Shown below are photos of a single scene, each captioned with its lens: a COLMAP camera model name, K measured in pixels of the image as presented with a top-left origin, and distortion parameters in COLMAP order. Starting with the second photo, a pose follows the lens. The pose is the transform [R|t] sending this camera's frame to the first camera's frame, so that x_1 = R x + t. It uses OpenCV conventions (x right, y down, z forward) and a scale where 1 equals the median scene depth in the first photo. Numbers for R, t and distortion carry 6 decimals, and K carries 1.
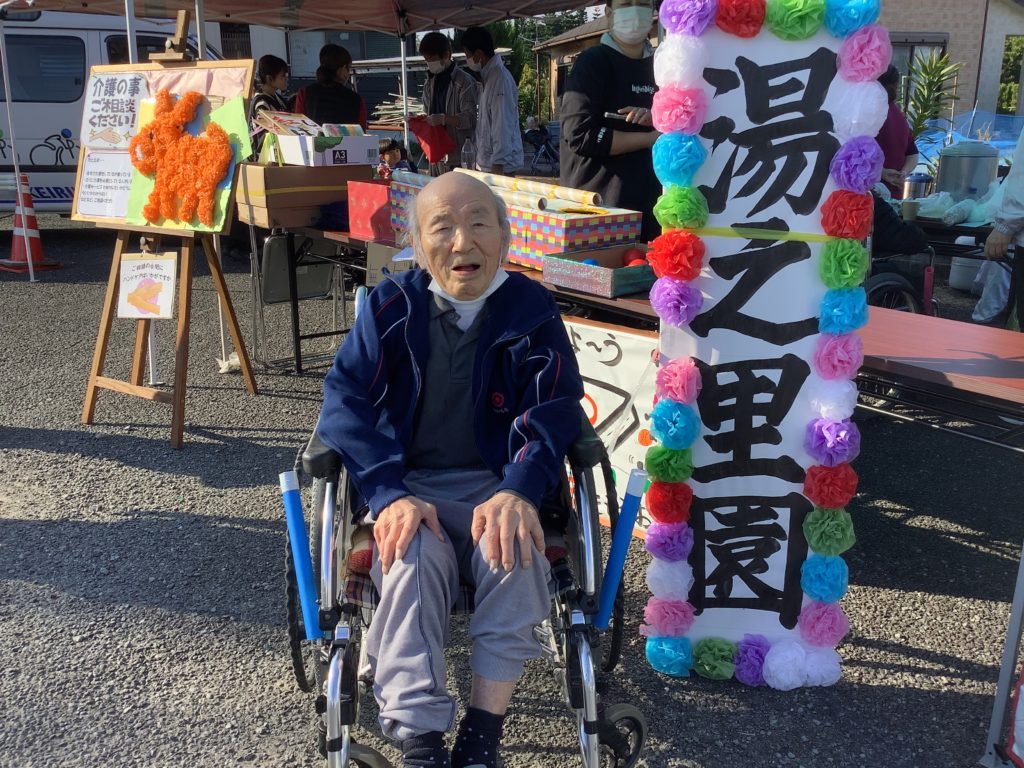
lens RADIAL K [[935.9, 0, 506.0], [0, 935.9, 398.4], [0, 0, 1]] dist [0.020189, 0.000000]
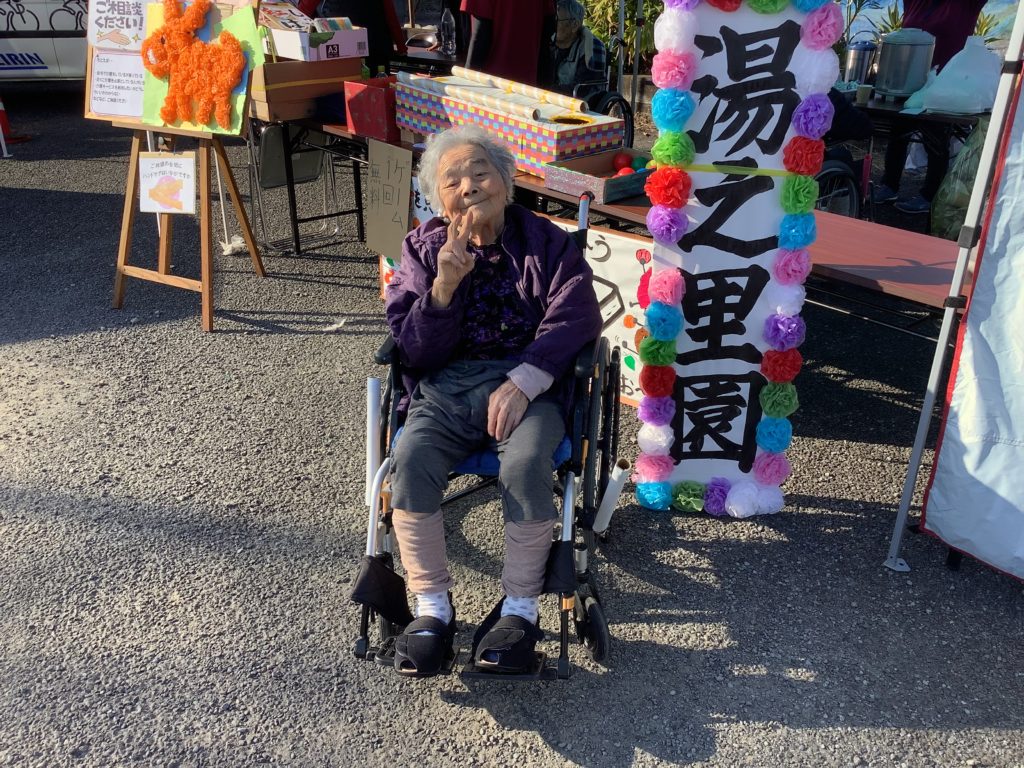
lens RADIAL K [[935.9, 0, 498.8], [0, 935.9, 392.5], [0, 0, 1]] dist [0.020189, 0.000000]
pose [[0.997334, -0.029667, 0.066669, -0.078833], [0.018394, 0.986332, 0.163741, -0.052216], [-0.070616, -0.162078, 0.984248, -0.152036]]
